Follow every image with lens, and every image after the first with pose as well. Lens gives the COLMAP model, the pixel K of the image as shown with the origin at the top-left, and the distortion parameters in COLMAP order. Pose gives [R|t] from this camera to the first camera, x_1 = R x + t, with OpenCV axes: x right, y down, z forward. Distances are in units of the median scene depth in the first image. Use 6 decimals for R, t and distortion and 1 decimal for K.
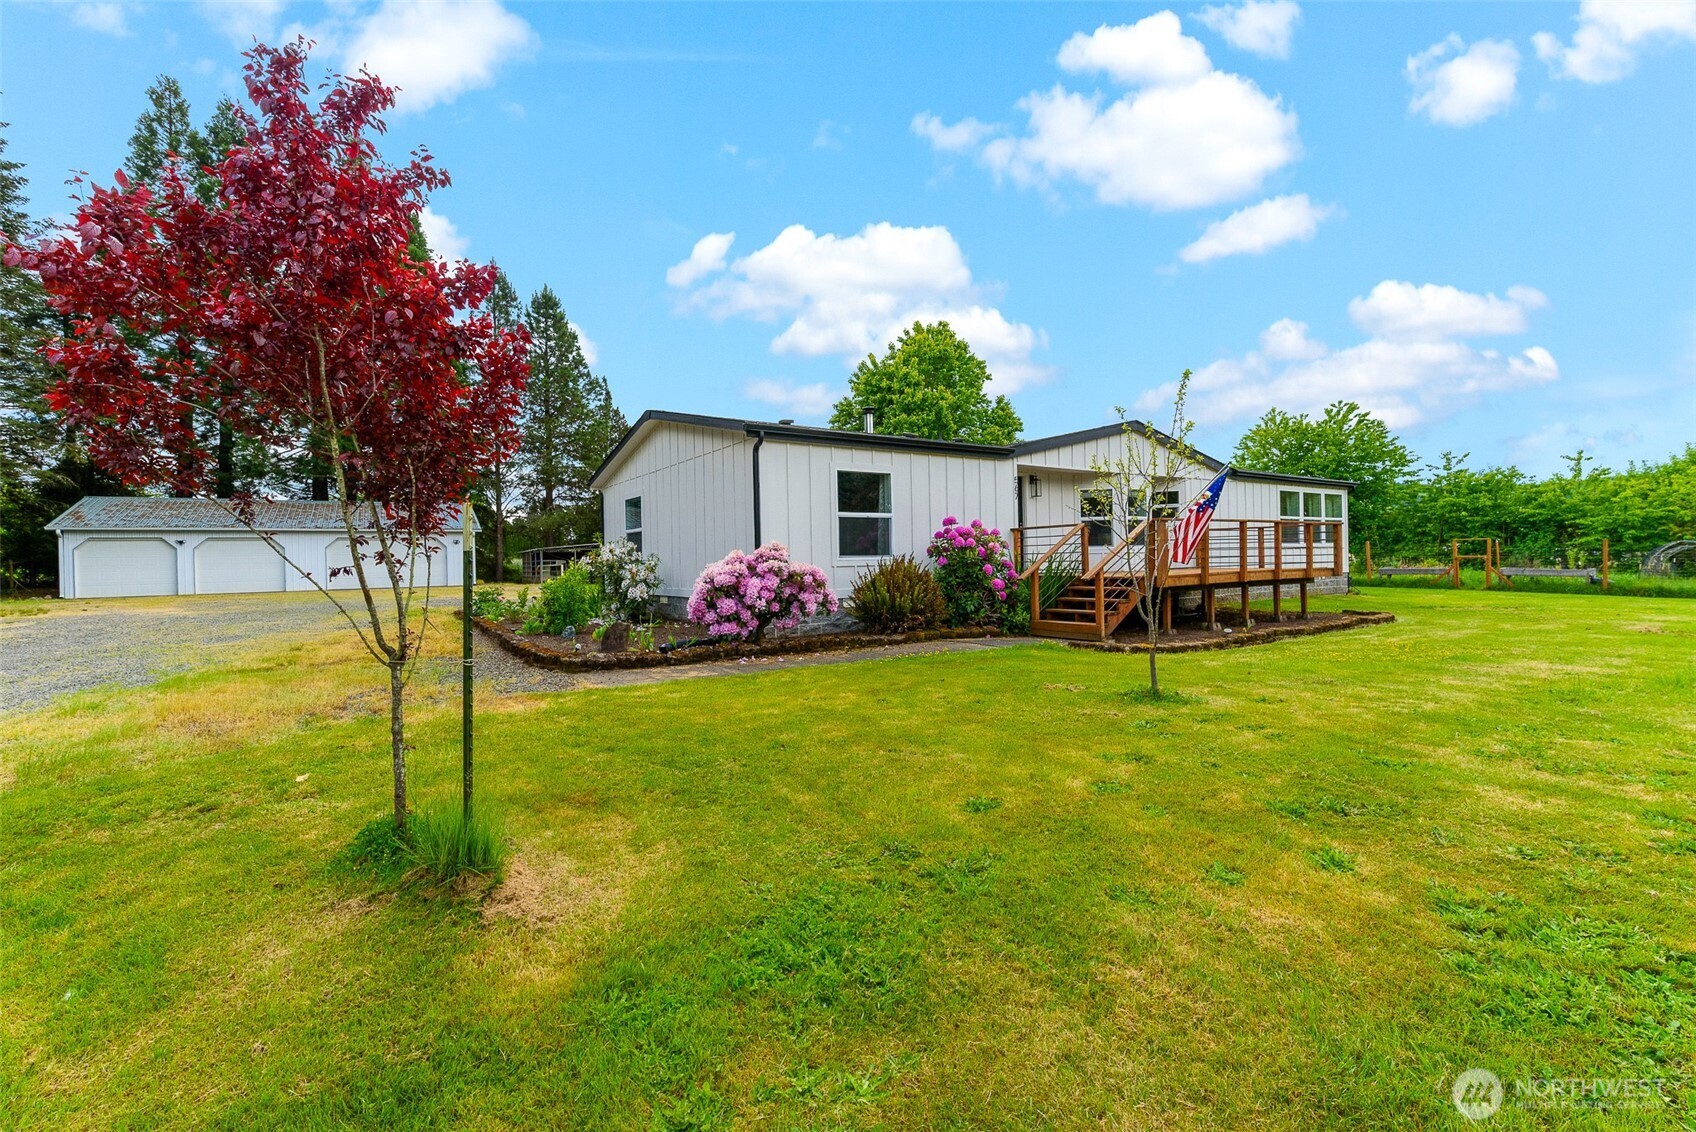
lens RADIAL K [[728.9, 0, 848.0], [0, 728.9, 566.0], [0, 0, 1]] dist [0.010283, -0.000105]
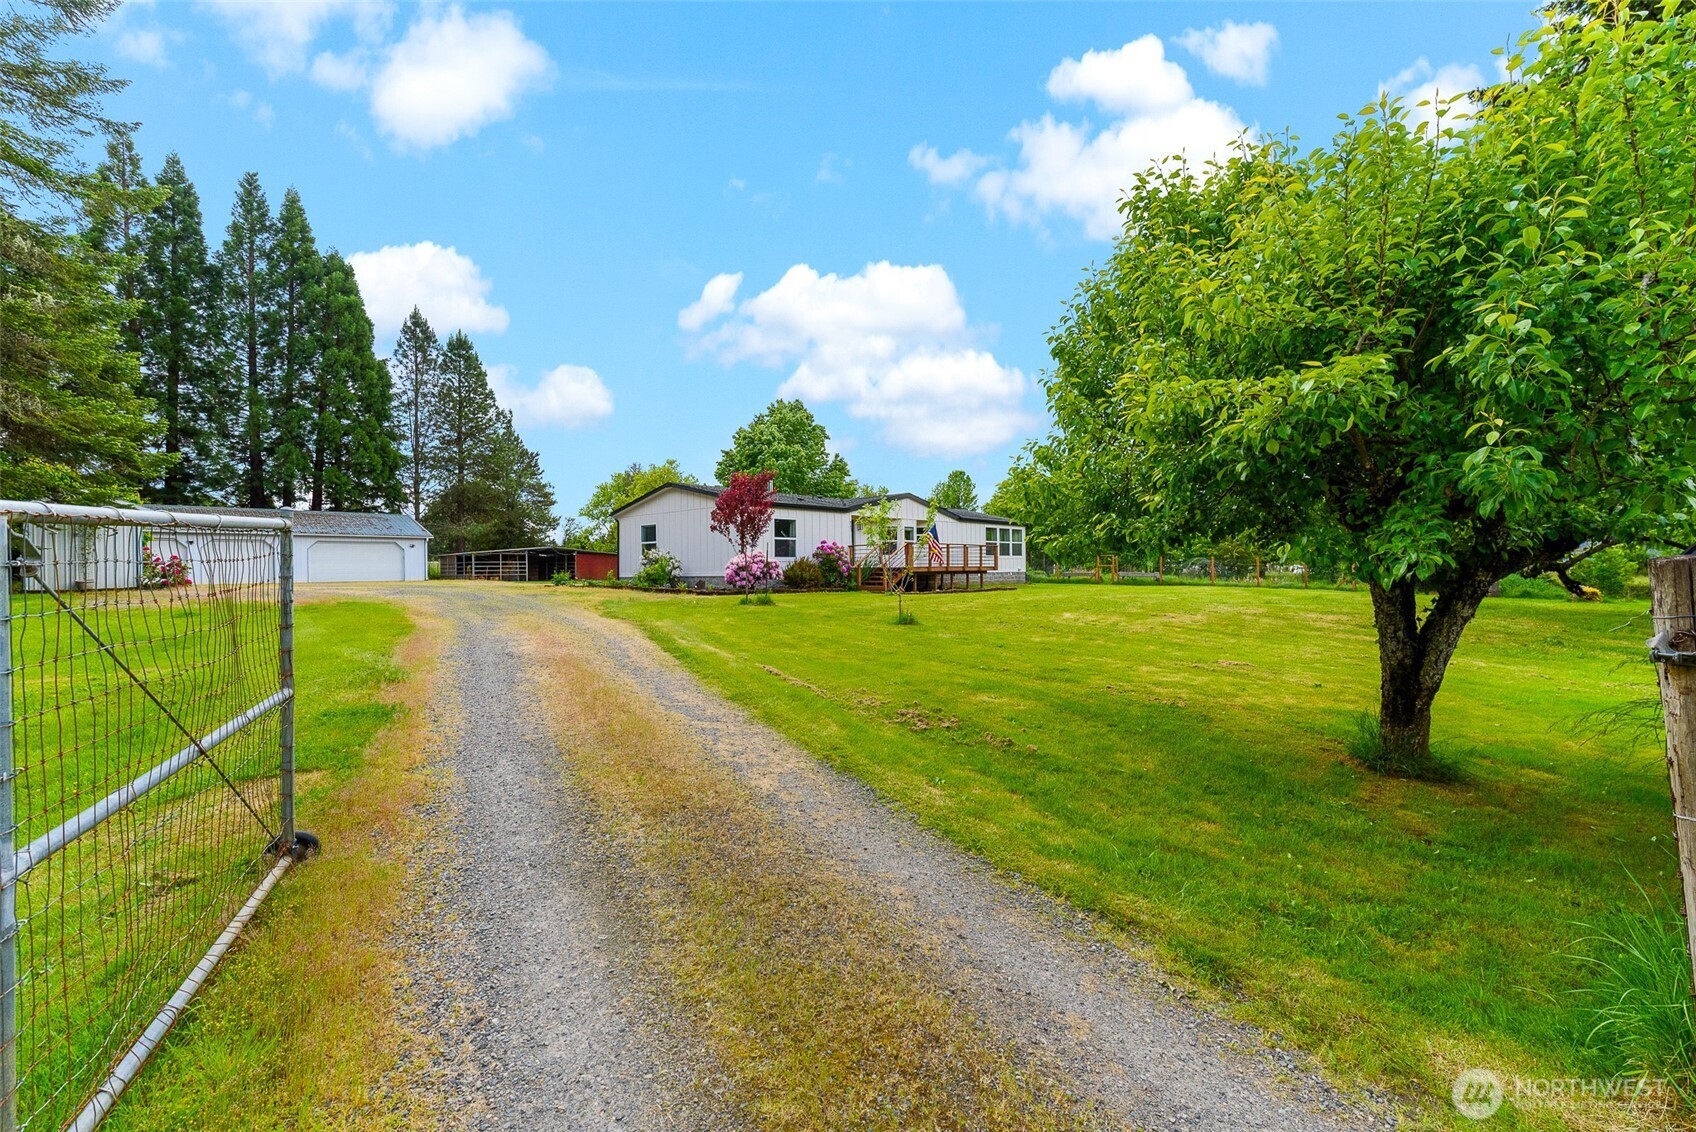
lens RADIAL K [[728.9, 0, 848.0], [0, 728.9, 566.0], [0, 0, 1]] dist [0.010283, -0.000105]
pose [[0.971680, 0.011643, 0.236015, -0.272793], [-0.008259, 0.999848, -0.015322, 0.040305], [-0.236158, 0.012939, 0.971629, -1.041914]]
